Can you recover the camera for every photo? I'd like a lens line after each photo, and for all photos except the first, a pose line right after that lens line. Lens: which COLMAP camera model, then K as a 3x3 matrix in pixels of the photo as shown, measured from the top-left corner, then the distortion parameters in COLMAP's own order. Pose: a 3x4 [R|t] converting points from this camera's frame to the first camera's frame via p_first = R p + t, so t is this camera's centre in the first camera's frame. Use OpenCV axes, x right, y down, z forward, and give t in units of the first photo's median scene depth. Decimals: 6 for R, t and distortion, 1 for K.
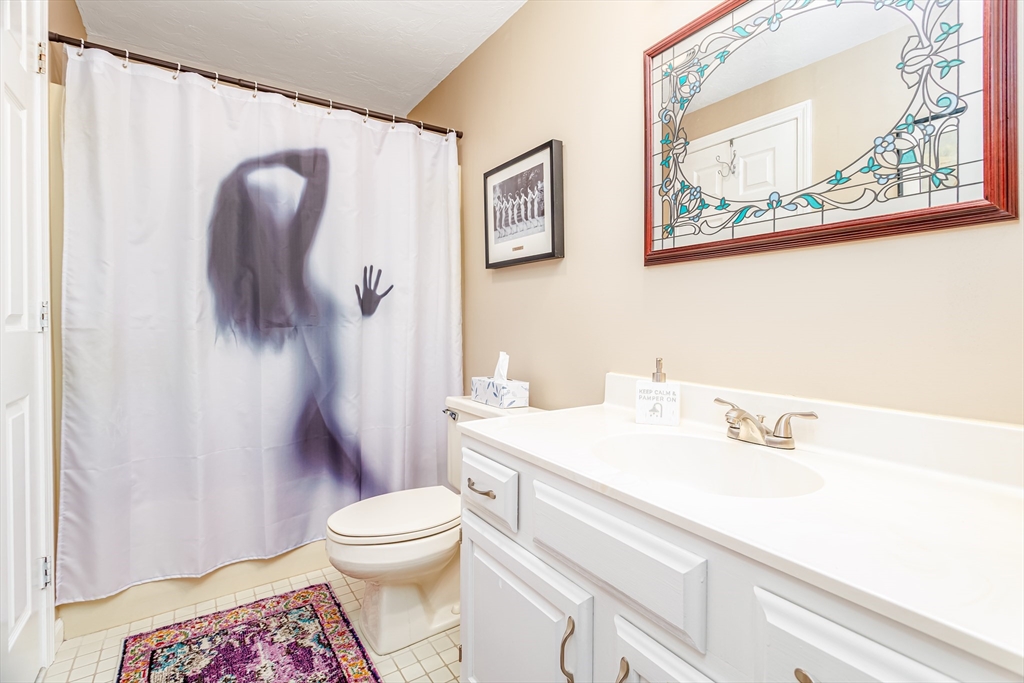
lens RADIAL K [[495.9, 0, 505.8], [0, 495.9, 322.9], [0, 0, 1]] dist [0.005185, 0.000058]
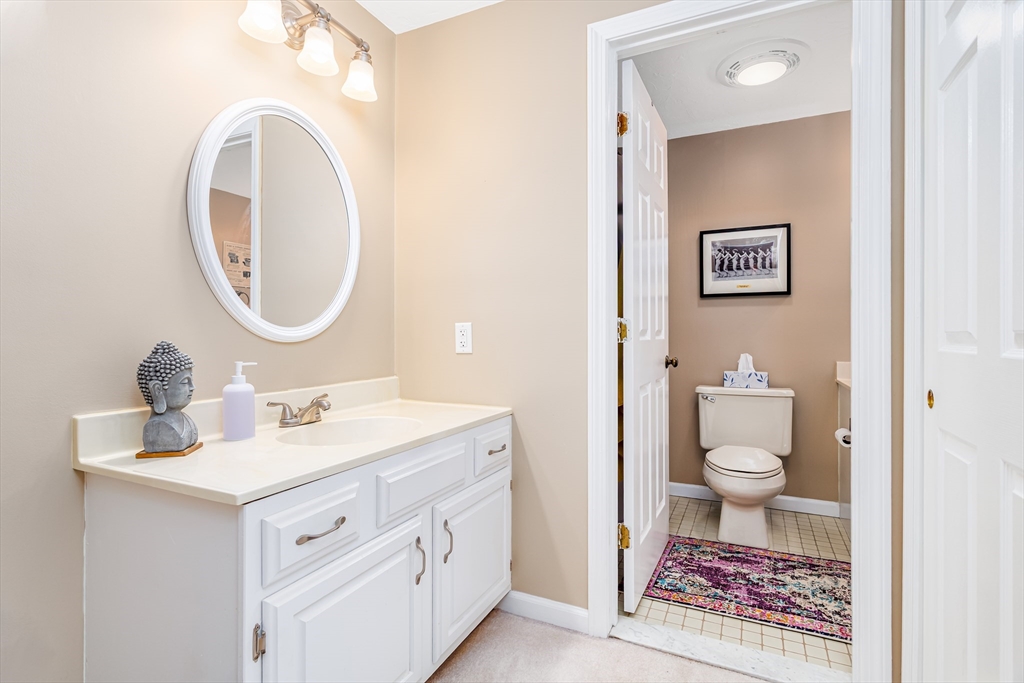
lens RADIAL K [[495.9, 0, 510.7], [0, 495.9, 332.0], [0, 0, 1]] dist [0.005185, 0.000058]
pose [[0.854547, 0.007704, 0.519317, -1.440949], [0.002770, 0.999808, -0.019389, 0.019655], [-0.519367, 0.018008, 0.854362, 0.069731]]
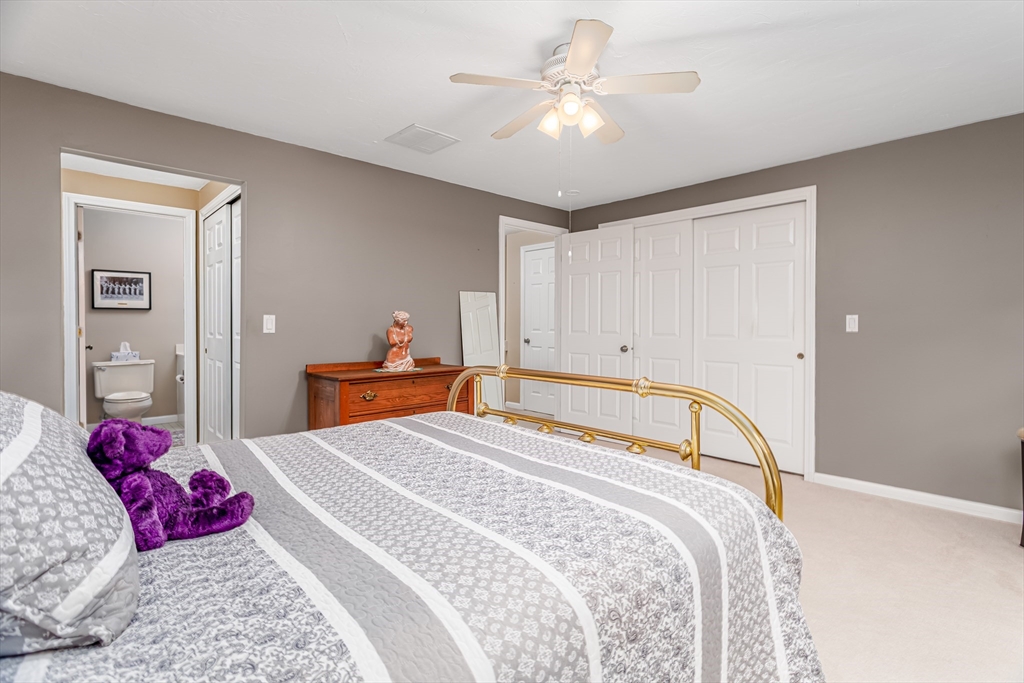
lens RADIAL K [[495.9, 0, 515.5], [0, 495.9, 330.3], [0, 0, 1]] dist [0.005185, 0.000058]
pose [[-0.167624, -0.006680, 0.985828, -3.114445], [0.016981, 0.999809, 0.009662, 0.003054], [-0.985705, 0.018360, -0.167479, -0.671789]]
